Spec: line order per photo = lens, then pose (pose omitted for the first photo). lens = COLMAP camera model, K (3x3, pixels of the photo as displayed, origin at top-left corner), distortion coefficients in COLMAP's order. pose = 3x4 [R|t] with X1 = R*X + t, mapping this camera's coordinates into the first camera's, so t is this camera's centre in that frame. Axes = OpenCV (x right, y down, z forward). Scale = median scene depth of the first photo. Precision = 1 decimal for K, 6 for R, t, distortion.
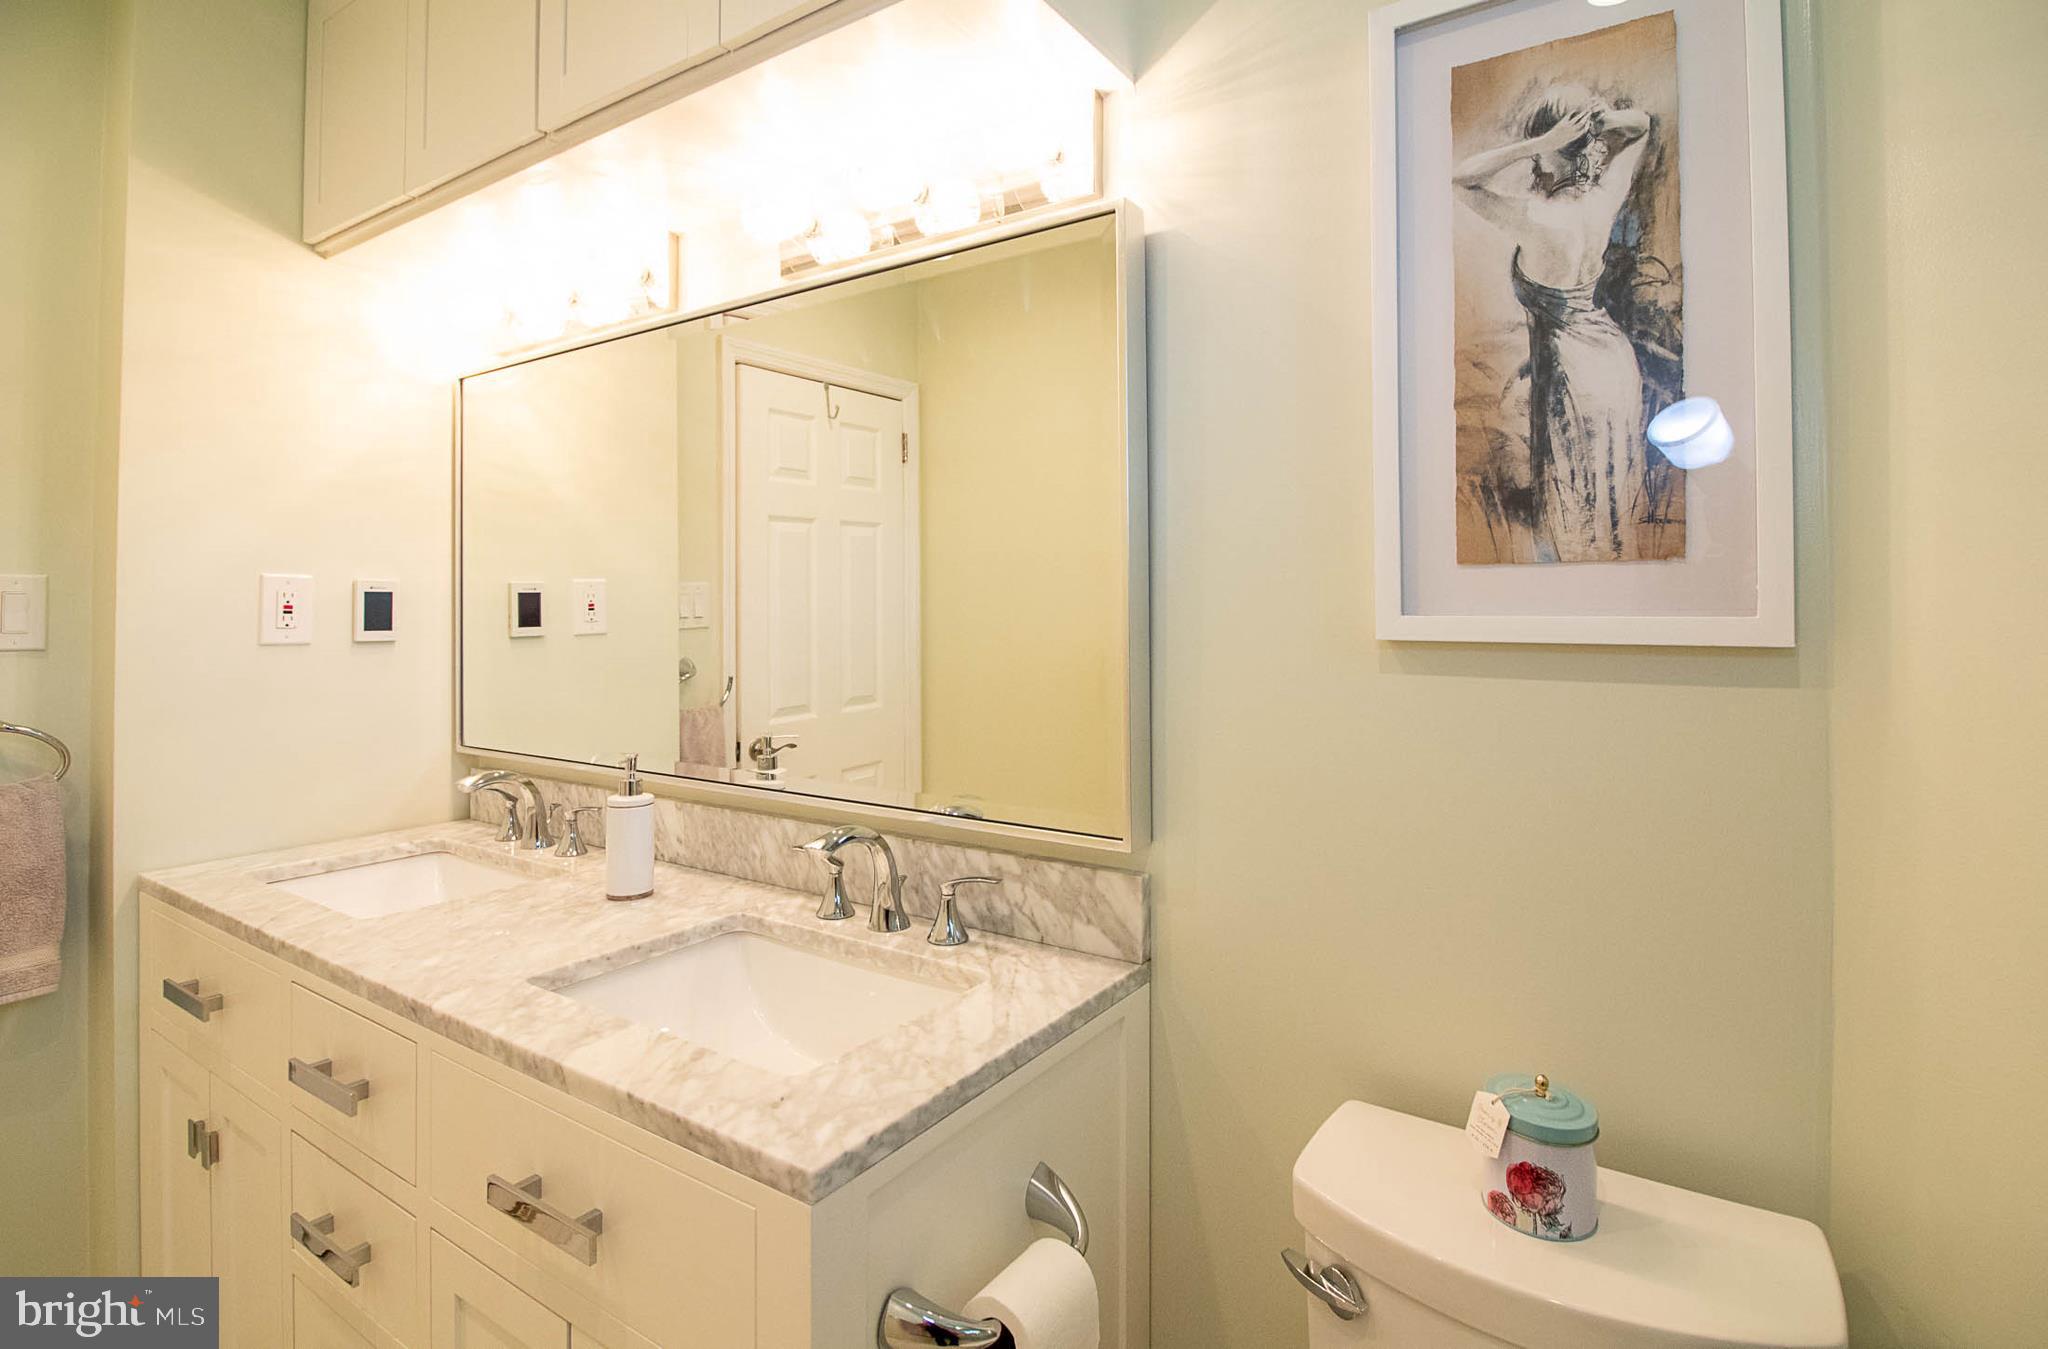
lens RADIAL K [[997.3, 0, 1049.2], [0, 997.3, 605.8], [0, 0, 1]] dist [-0.012950, -0.006671]
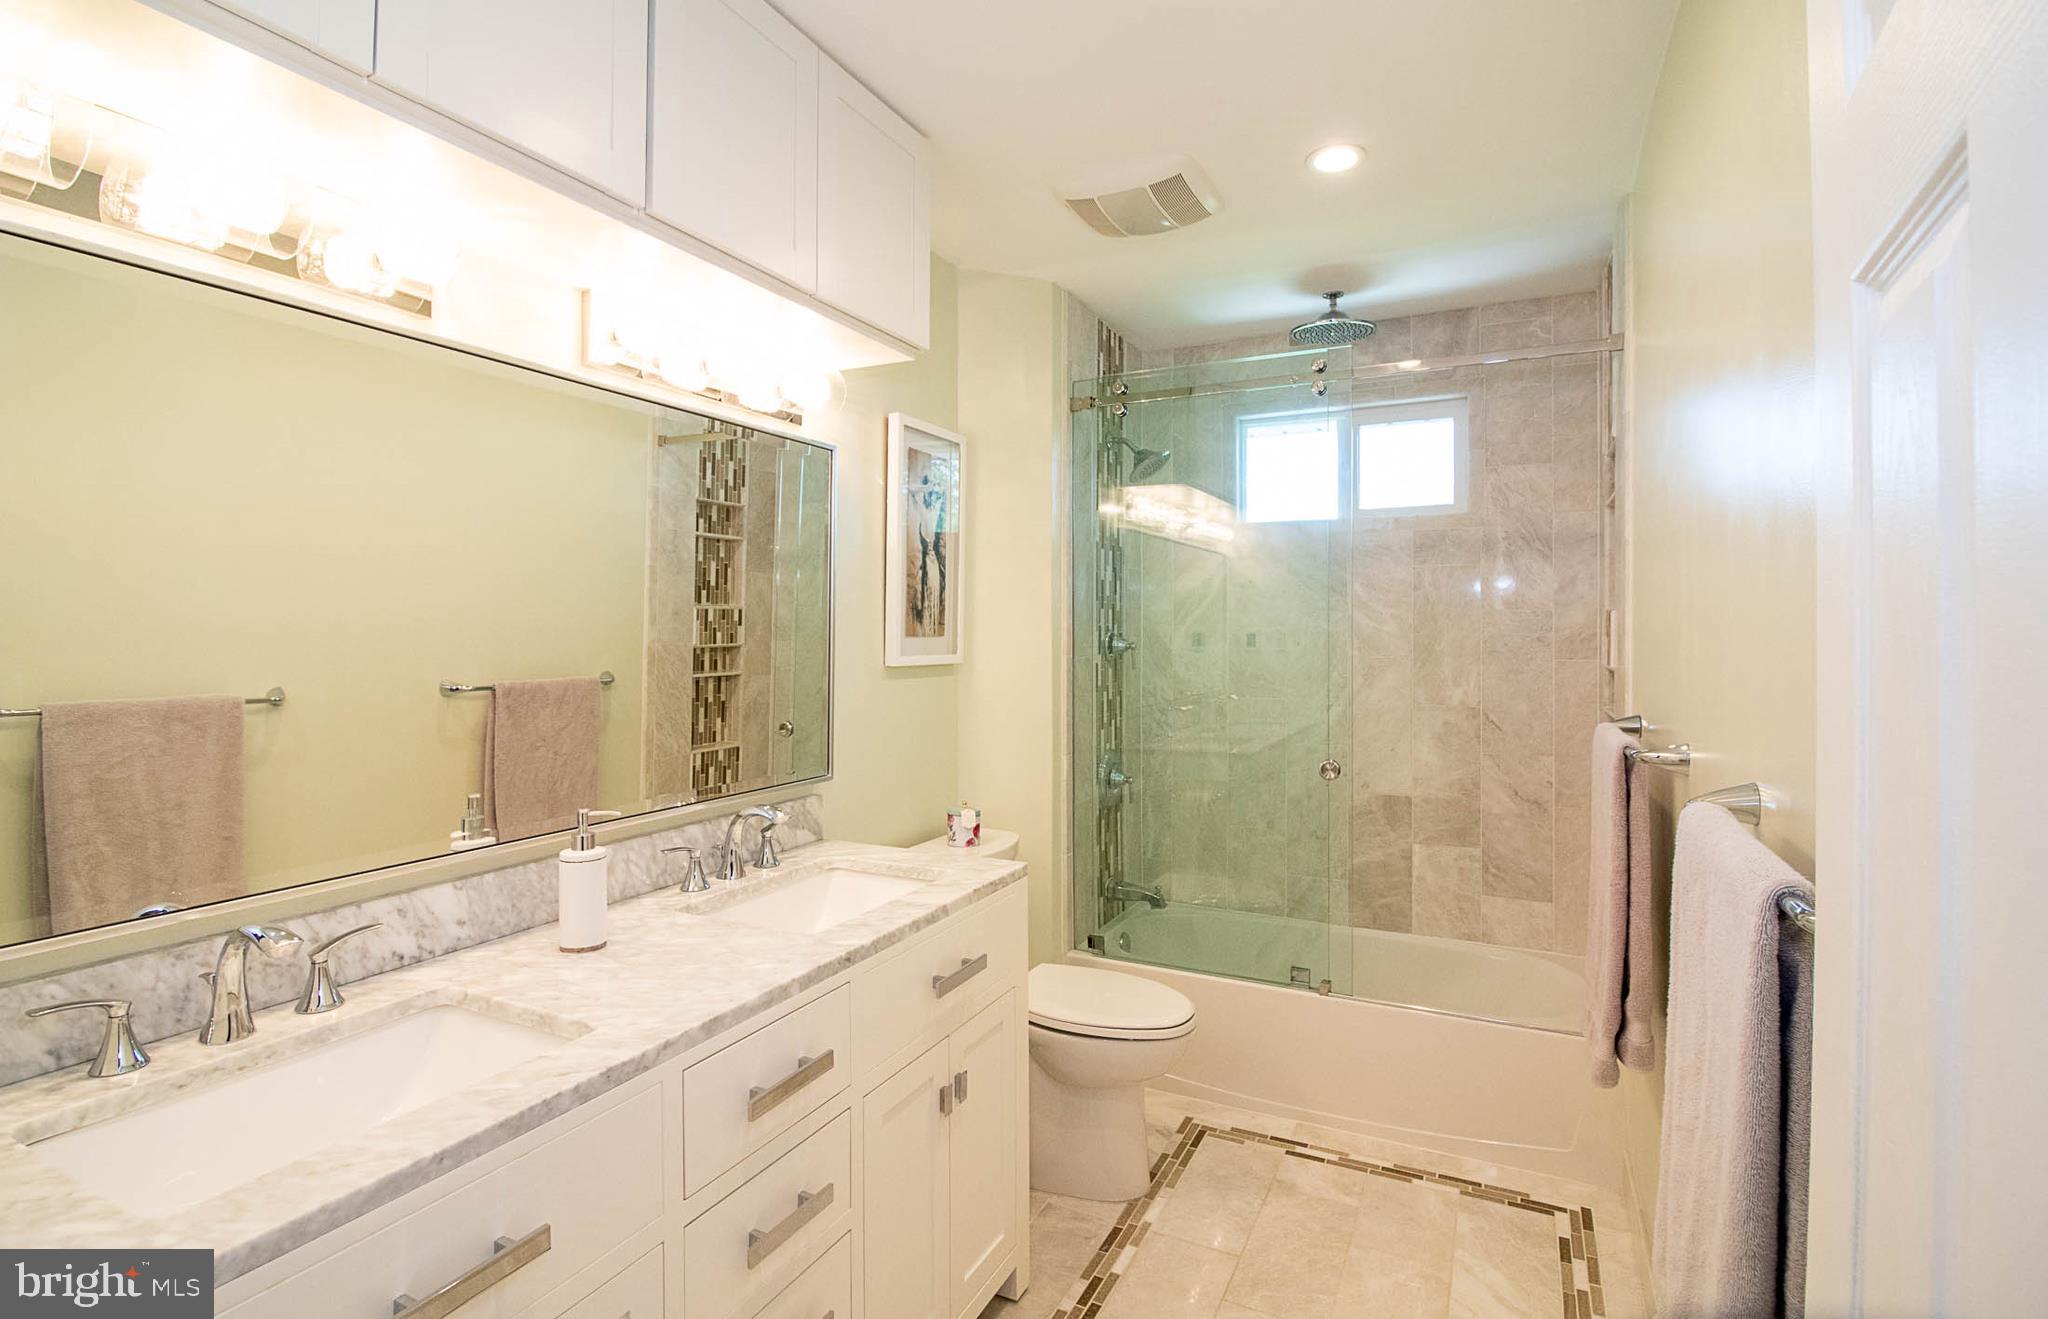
lens RADIAL K [[994.9, 0, 1019.4], [0, 994.9, 645.5], [0, 0, 1]] dist [-0.001036, -0.008845]
pose [[-0.129029, -0.008360, 0.991606, -2.331704], [-0.002827, 0.999963, 0.008063, -0.041083], [-0.991637, -0.001763, -0.129047, 1.084277]]
